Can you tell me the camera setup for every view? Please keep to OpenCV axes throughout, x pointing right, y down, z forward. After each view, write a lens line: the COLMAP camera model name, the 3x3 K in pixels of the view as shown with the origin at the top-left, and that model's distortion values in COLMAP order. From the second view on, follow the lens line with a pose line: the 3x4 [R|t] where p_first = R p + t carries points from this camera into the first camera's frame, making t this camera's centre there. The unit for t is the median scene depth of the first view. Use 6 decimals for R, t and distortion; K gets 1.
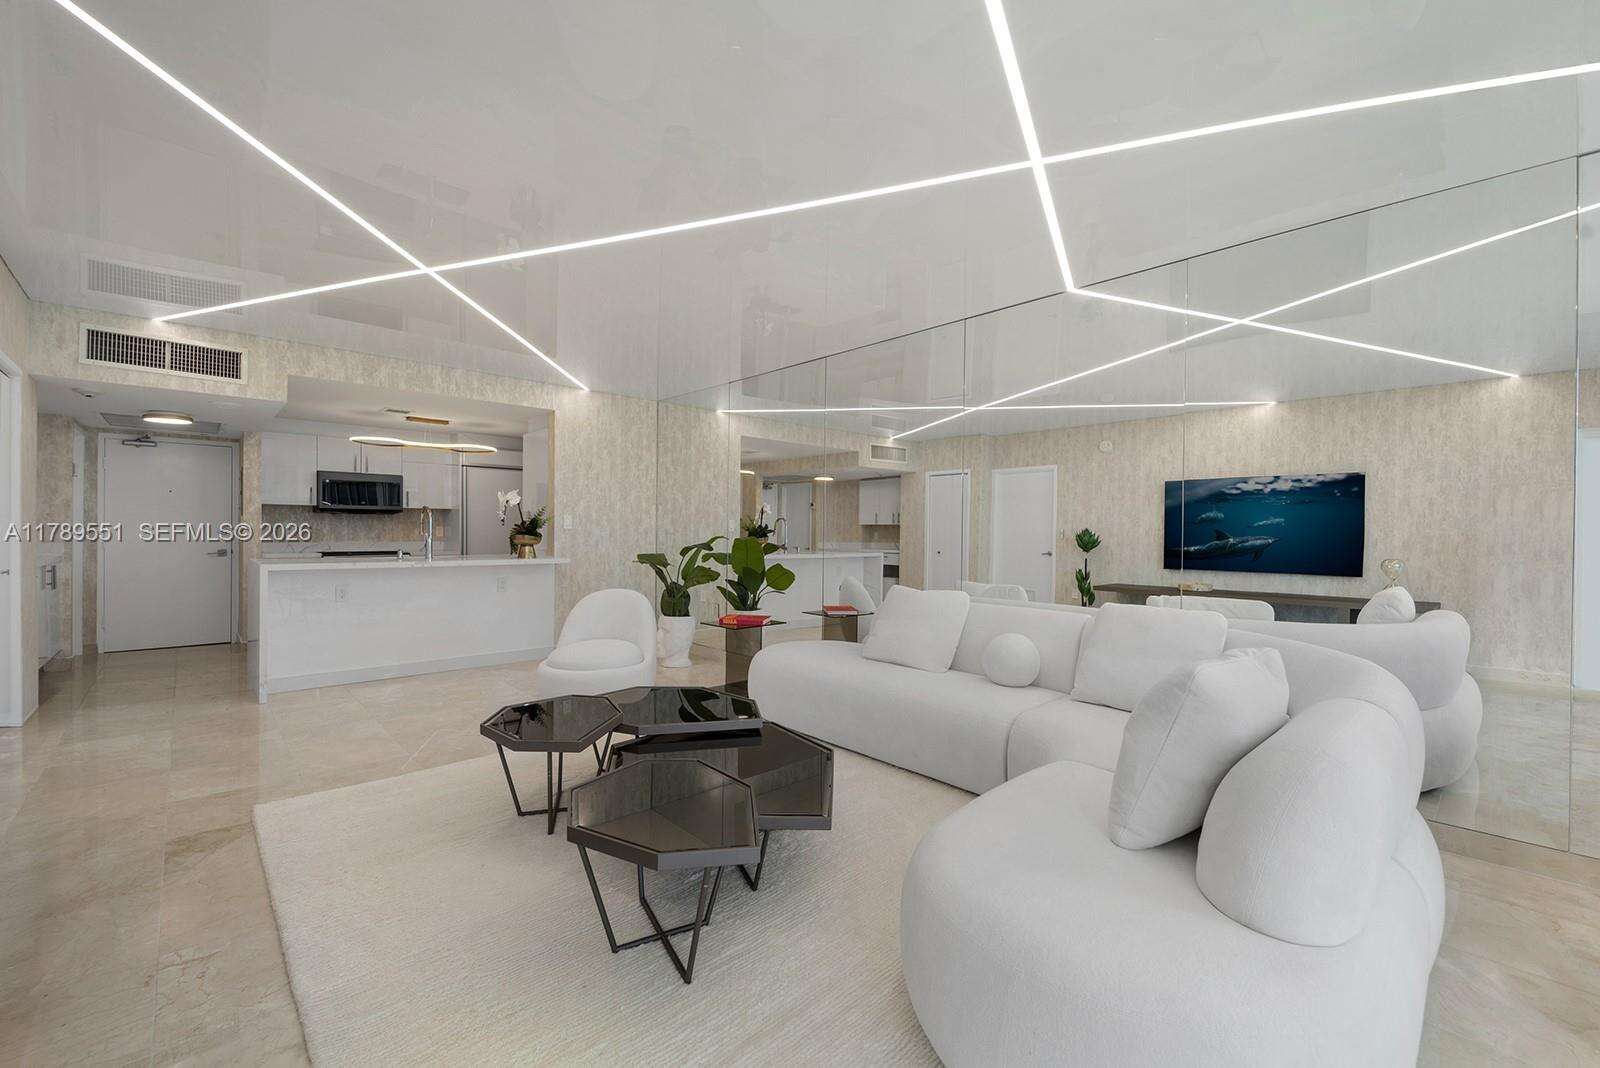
lens RADIAL K [[646.3, 0, 800.0], [0, 646.3, 534.0], [0, 0, 1]] dist [0.025311, -0.018798]
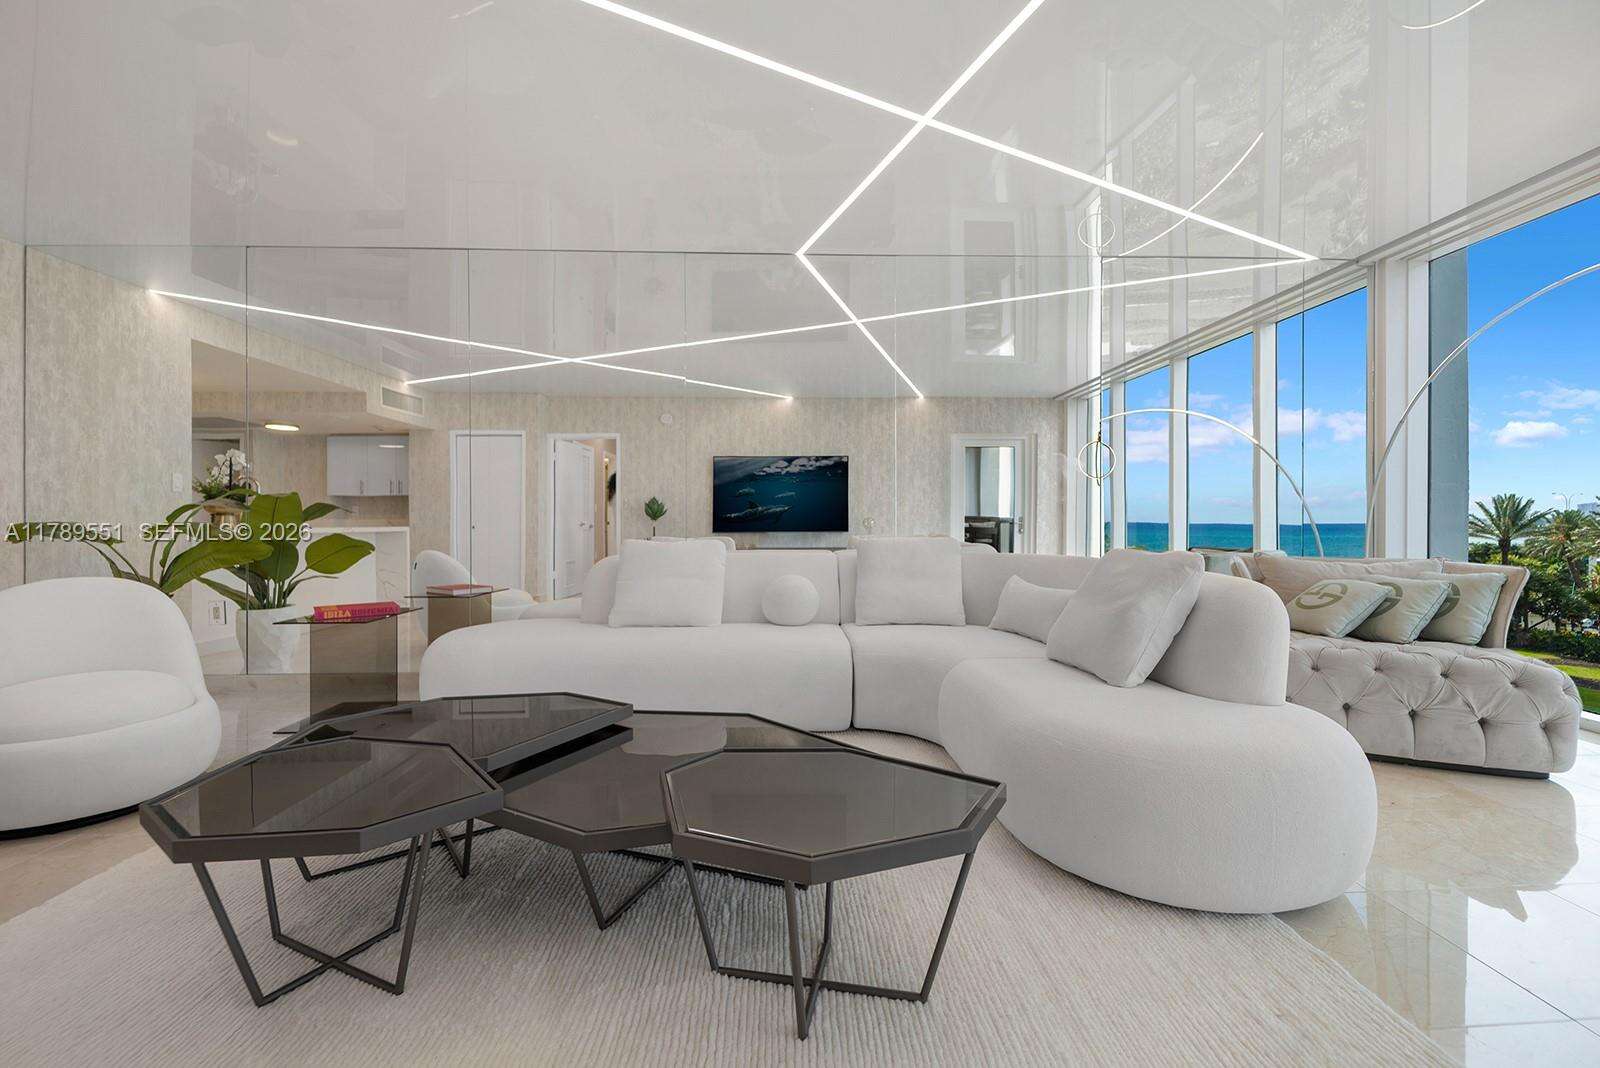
lens RADIAL K [[670.4, 0, 801.7], [0, 670.4, 517.6], [0, 0, 1]] dist [0.031655, -0.016589]
pose [[0.668440, -0.005382, 0.743747, -0.213613], [0.010002, 0.999948, -0.001753, 0.030669], [-0.743699, 0.008611, 0.668459, 0.142546]]
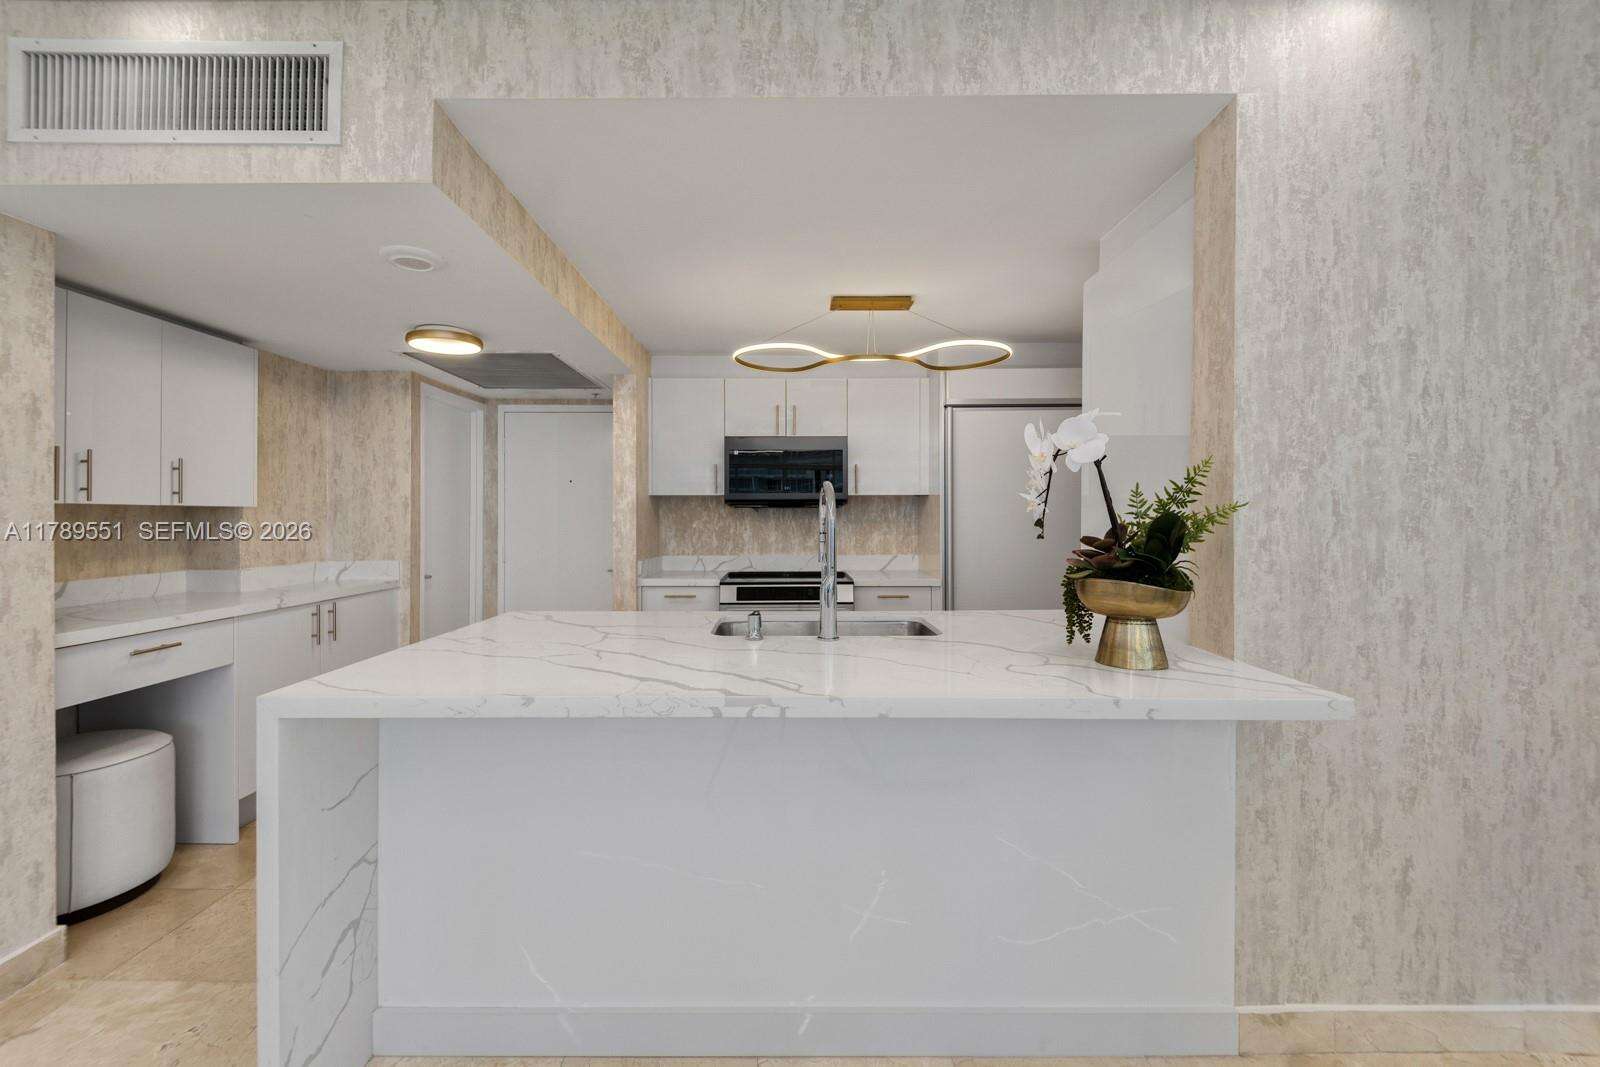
lens RADIAL K [[663.0, 0, 786.8], [0, 663.0, 516.1], [0, 0, 1]] dist [0.018058, -0.013275]
pose [[0.727126, -0.010041, -0.686431, -0.295821], [0.001090, 0.999909, -0.013472, -0.017355], [0.686503, 0.009047, 0.727071, 0.619543]]
